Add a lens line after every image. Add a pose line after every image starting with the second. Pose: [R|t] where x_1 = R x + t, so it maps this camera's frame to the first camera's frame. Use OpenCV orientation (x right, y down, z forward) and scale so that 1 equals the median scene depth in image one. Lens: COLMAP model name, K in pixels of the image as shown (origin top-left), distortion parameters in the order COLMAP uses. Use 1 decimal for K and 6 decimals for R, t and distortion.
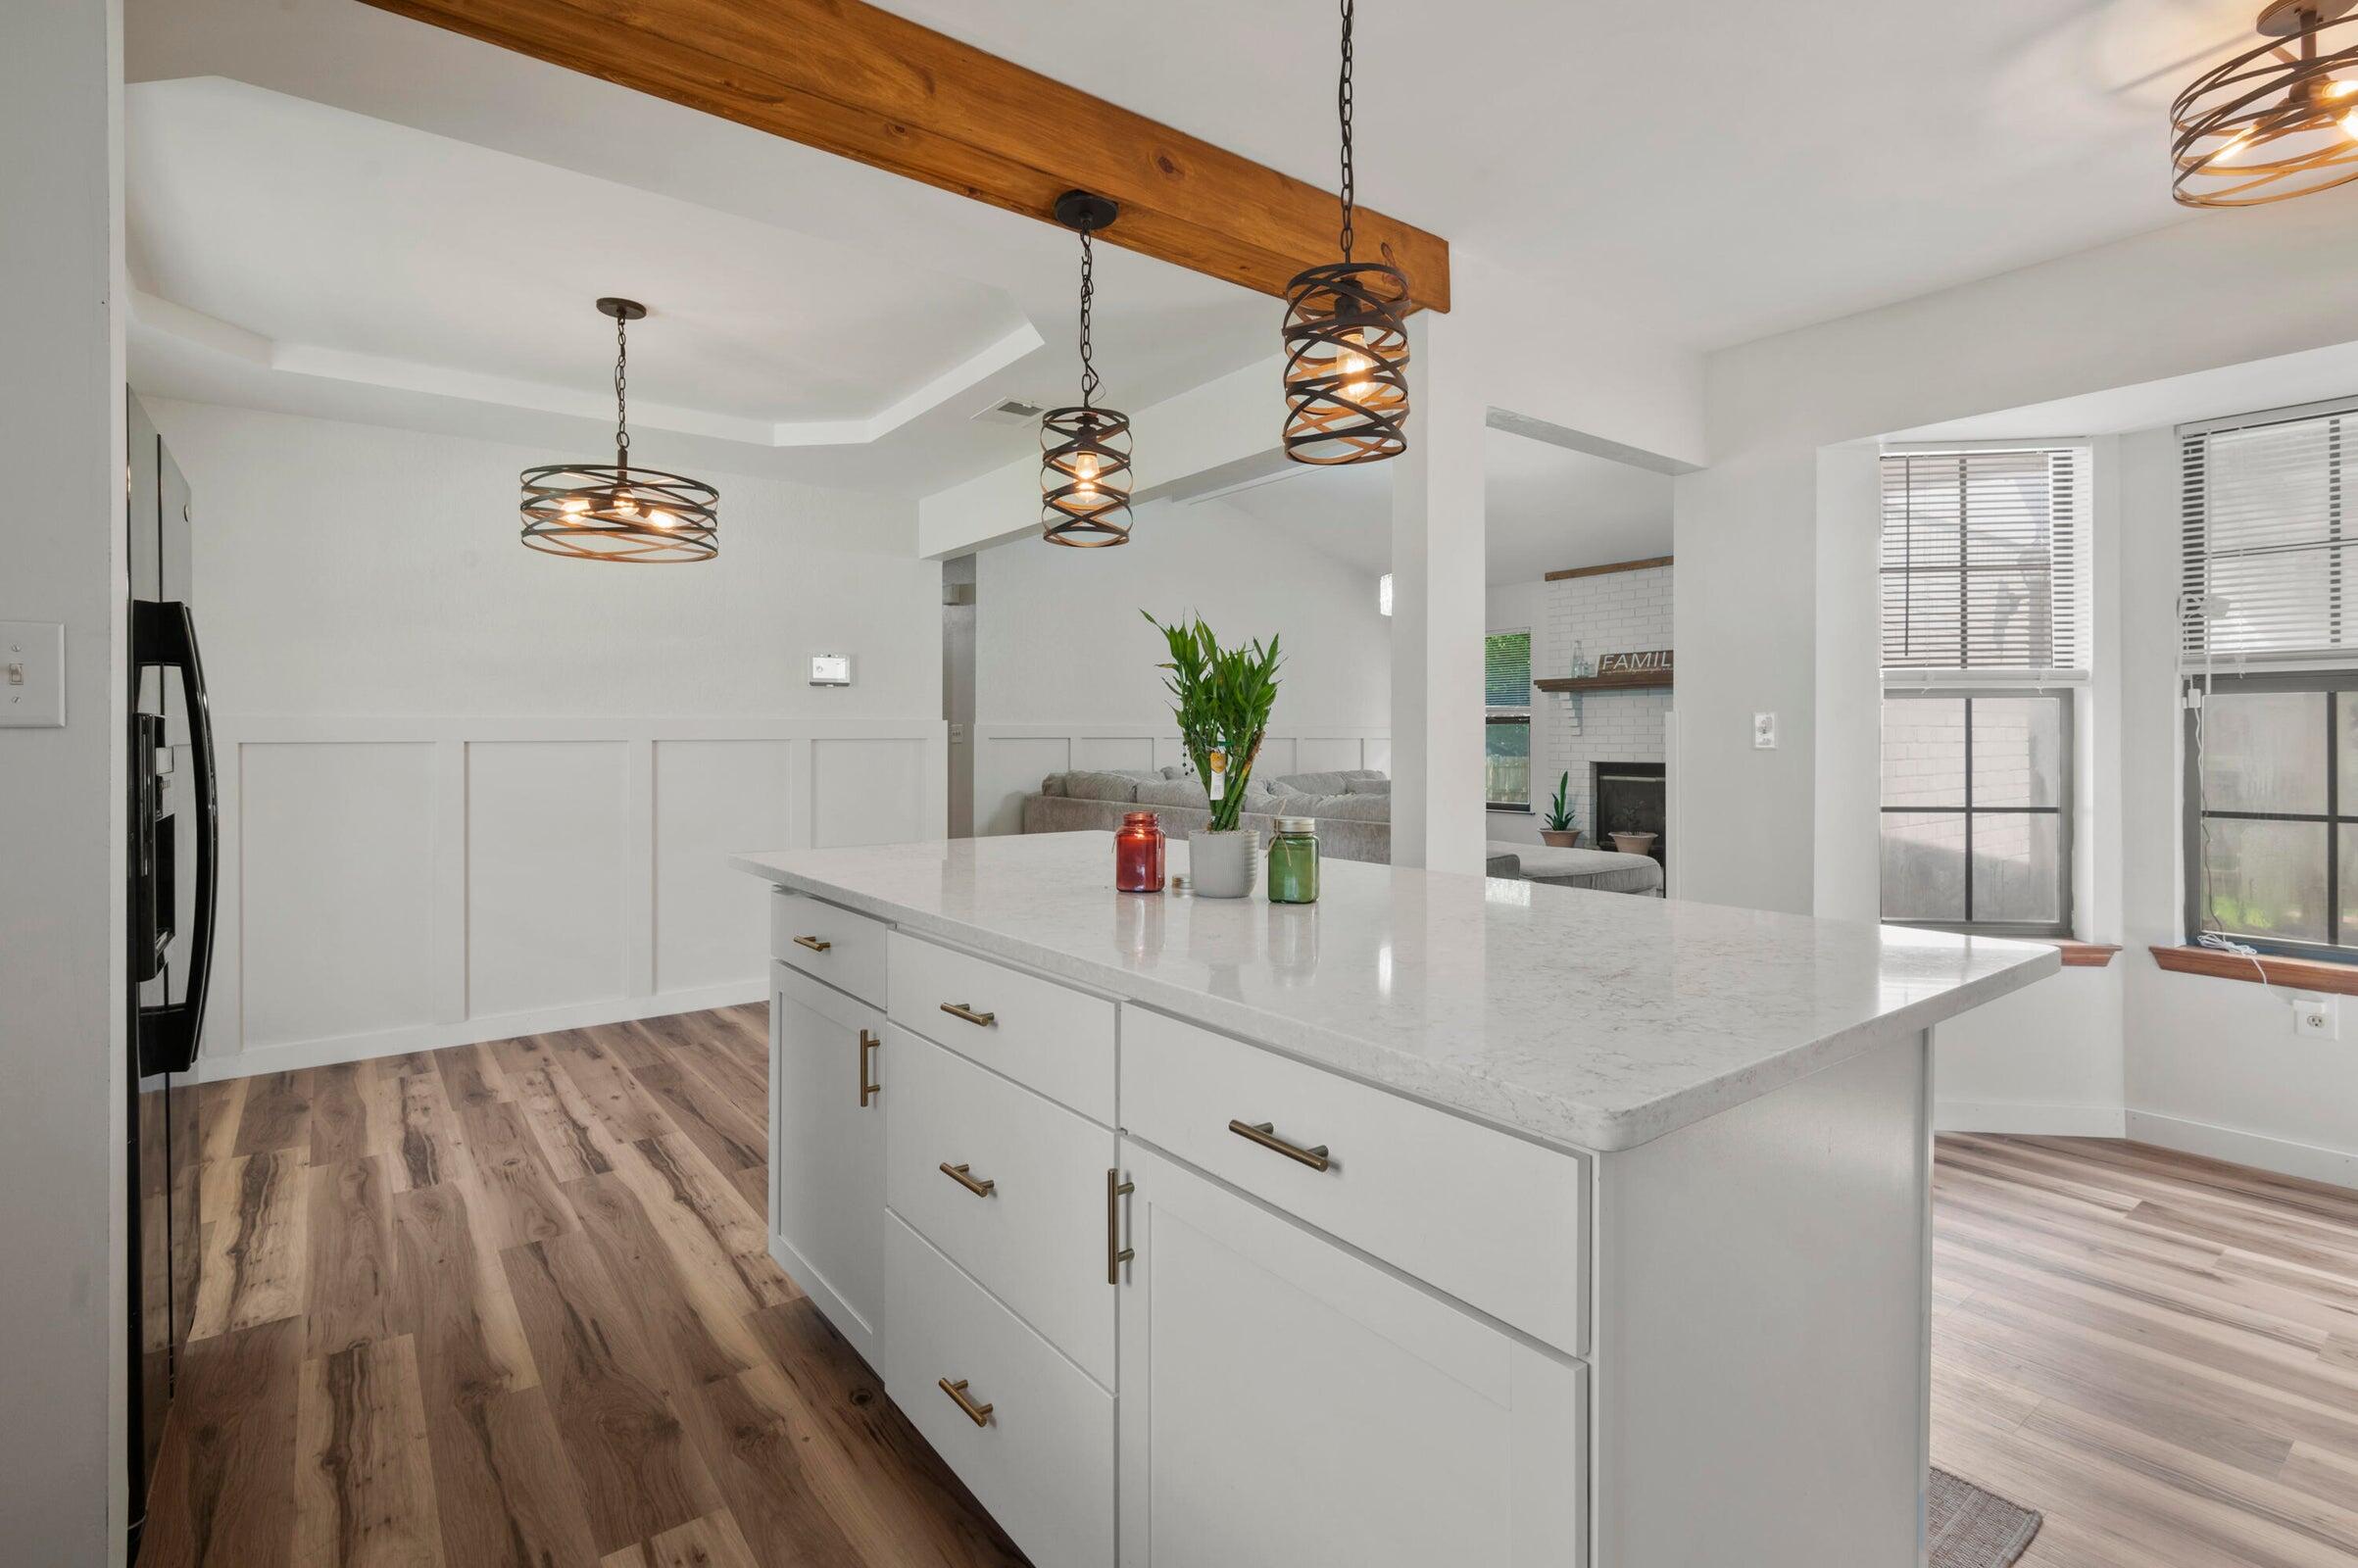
lens RADIAL K [[1102.0, 0, 1158.8], [0, 1102.0, 733.7], [0, 0, 1]] dist [-0.002211, -0.001718]
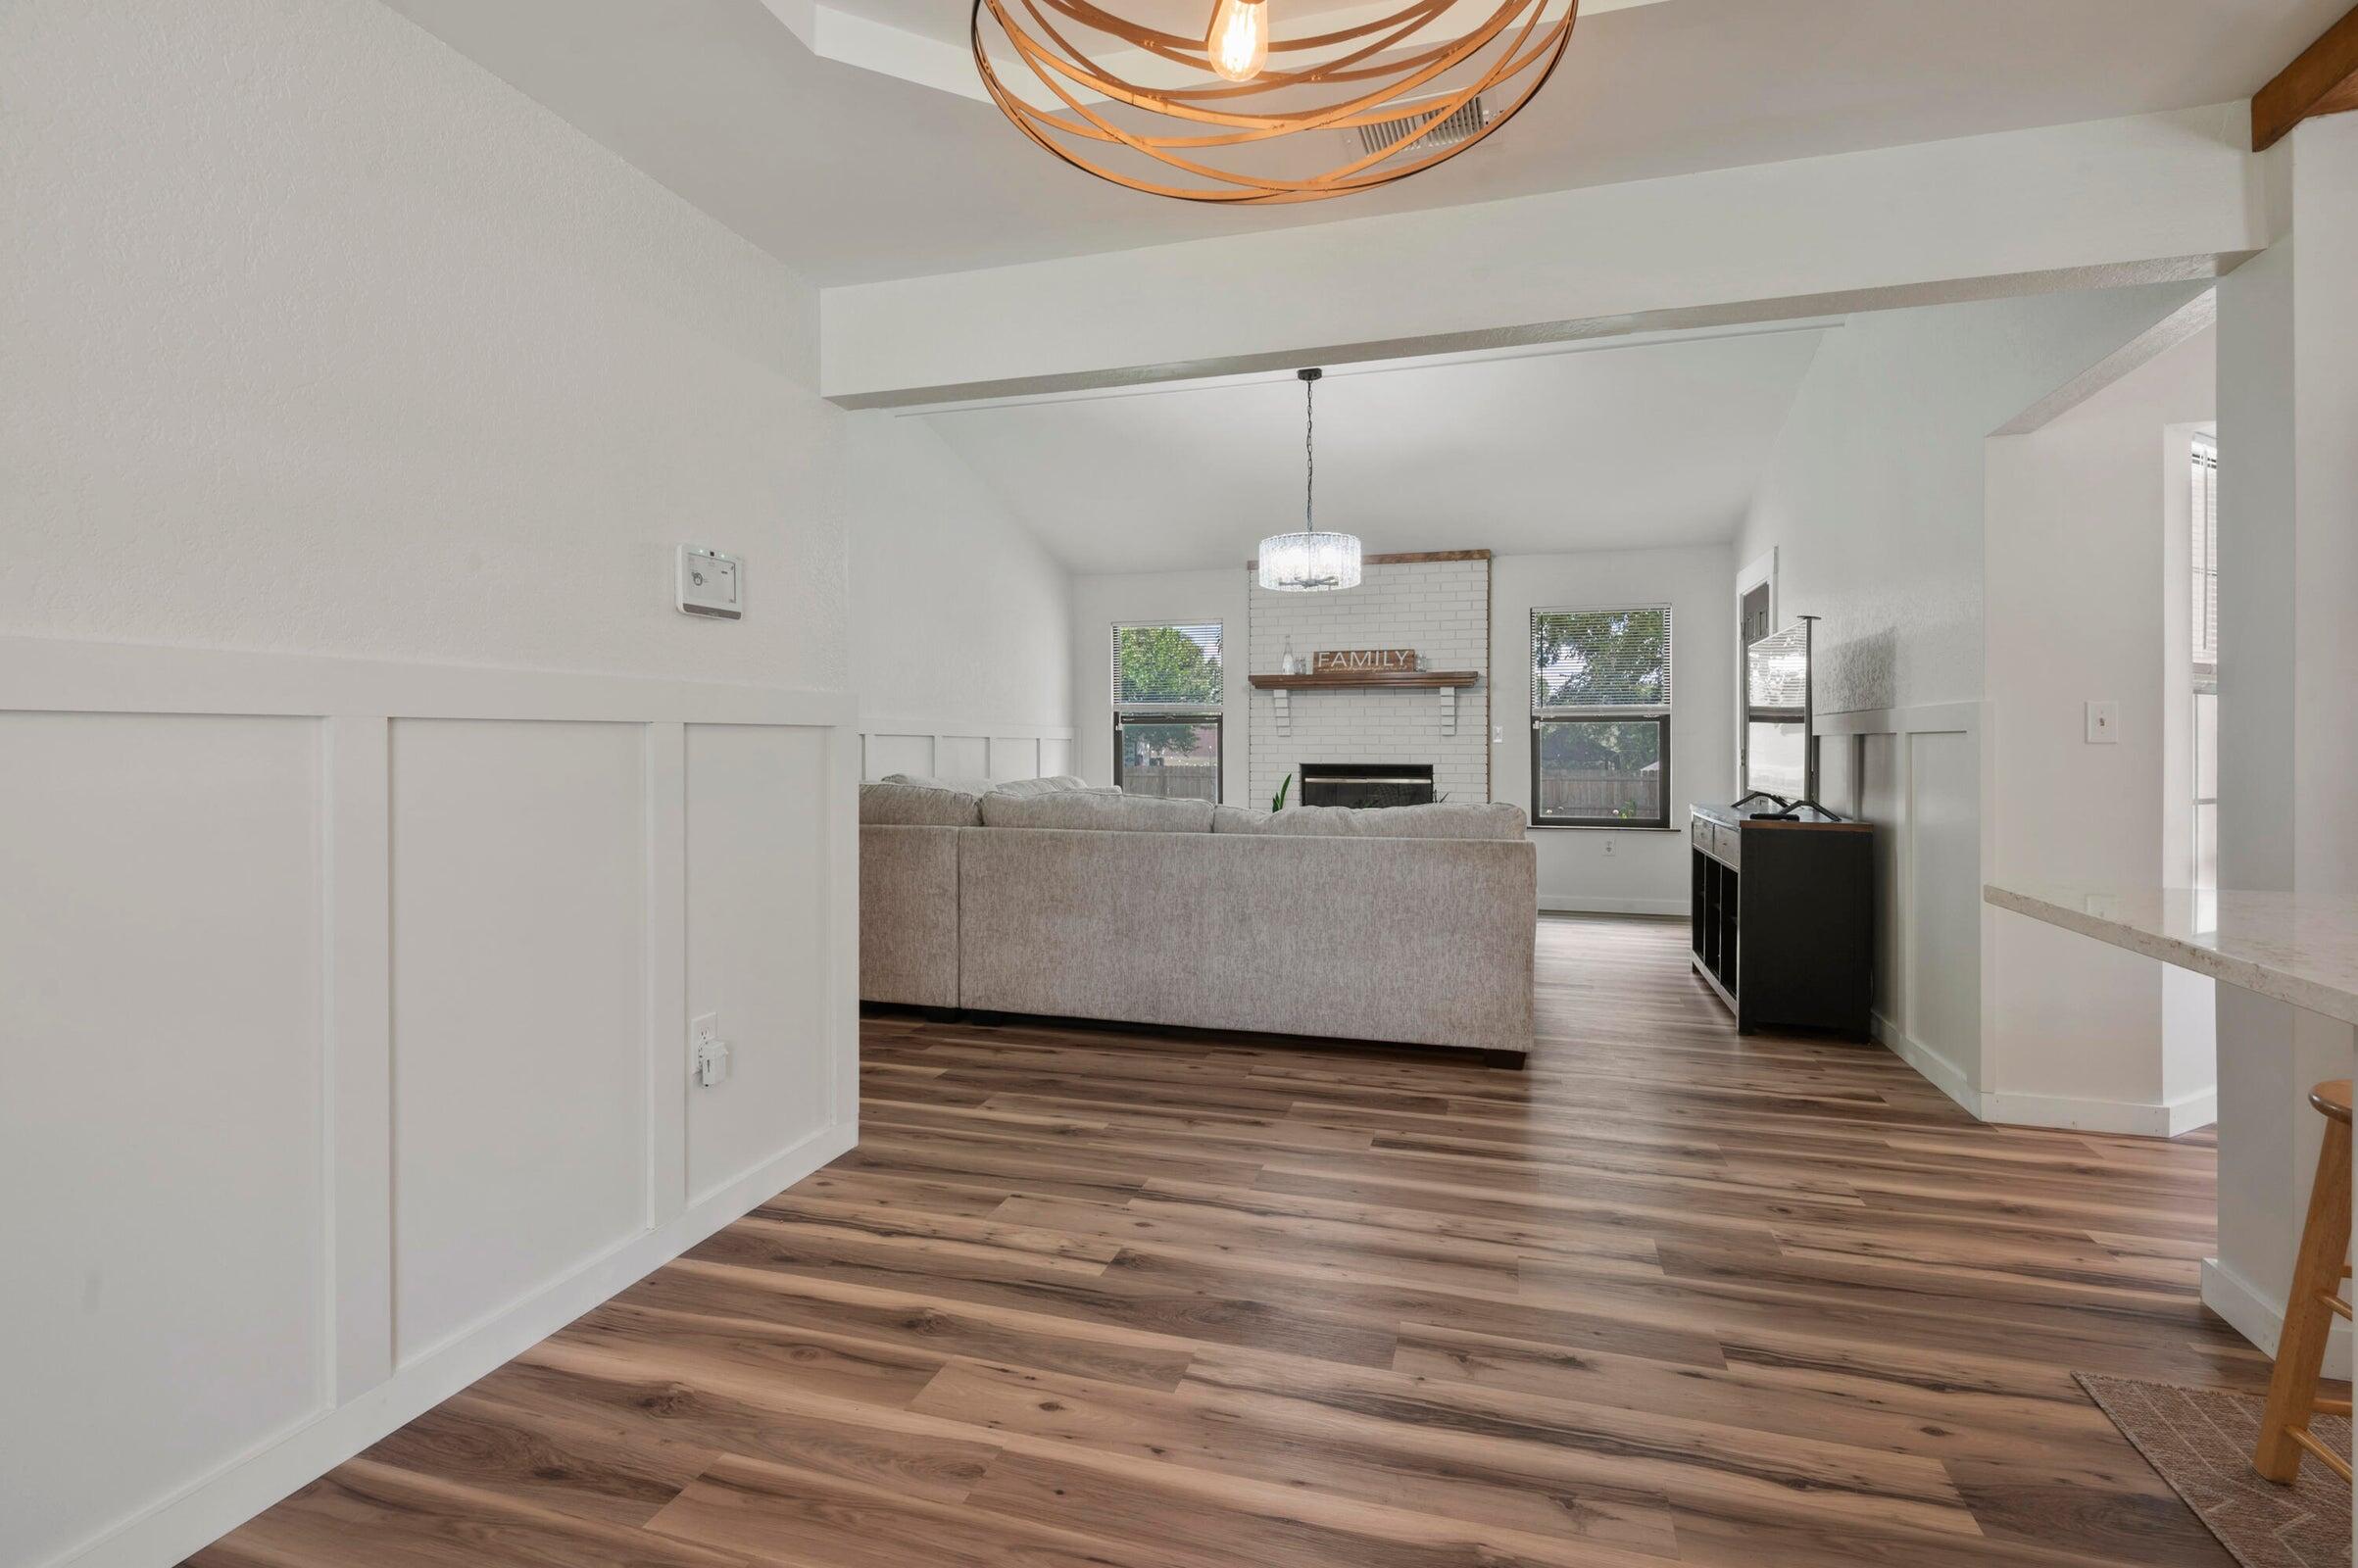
lens RADIAL K [[1102.0, 0, 1197.4], [0, 1102.0, 781.3], [0, 0, 1]] dist [-0.002211, -0.001718]
pose [[0.792713, -0.025090, 0.609079, -0.269306], [0.007154, 0.999467, 0.031861, 0.009779], [-0.609553, -0.020899, 0.792470, 0.303027]]
